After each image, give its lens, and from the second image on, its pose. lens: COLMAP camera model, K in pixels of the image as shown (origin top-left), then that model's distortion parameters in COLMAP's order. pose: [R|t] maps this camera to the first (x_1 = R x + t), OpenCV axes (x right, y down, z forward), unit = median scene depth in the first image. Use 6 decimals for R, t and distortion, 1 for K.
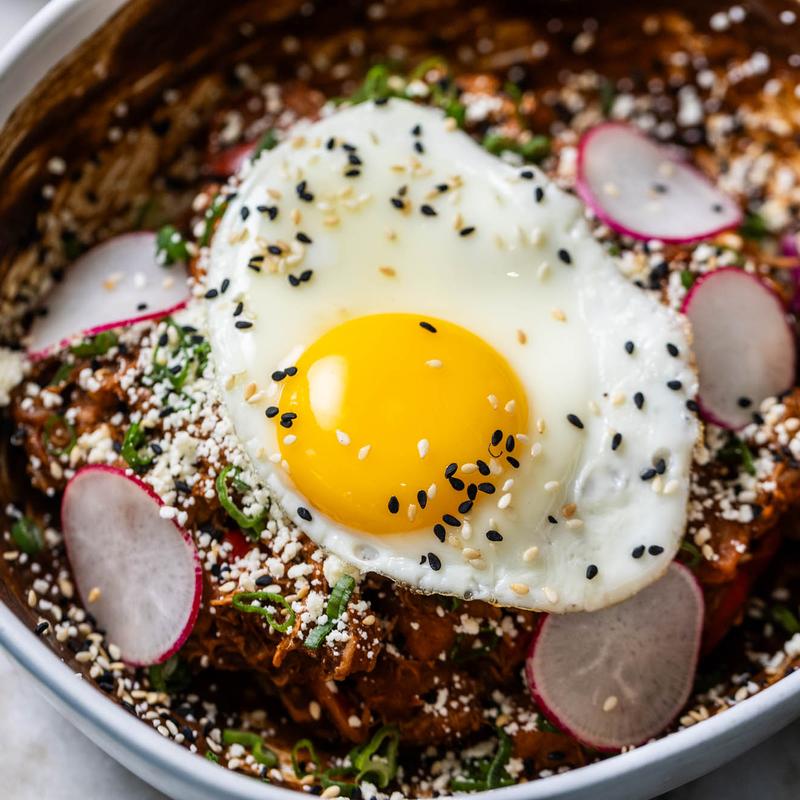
lens RADIAL K [[4117.1, 0, 400.0], [0, 4117.1, 400.0], [0, 0, 1]] dist [0.597452, -18.915806]
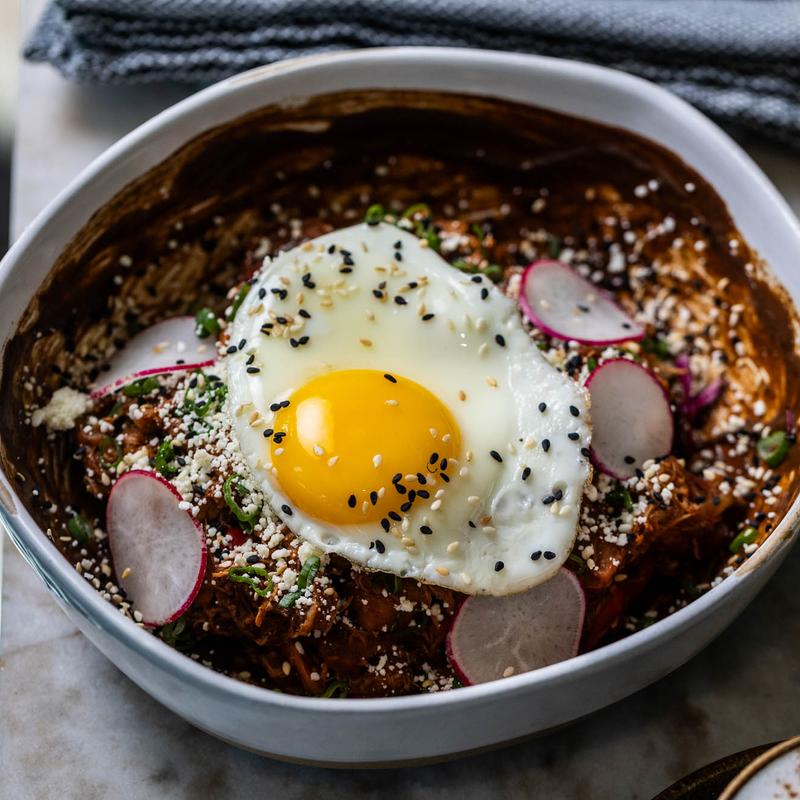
lens RADIAL K [[4117.1, 0, 400.0], [0, 4117.1, 400.0], [0, 0, 1]] dist [0.597452, -18.915806]
pose [[0.997110, 0.066218, -0.037232, 0.058462], [-0.070041, 0.991120, -0.113028, 0.135970], [0.029417, 0.115309, 0.992894, -0.310563]]
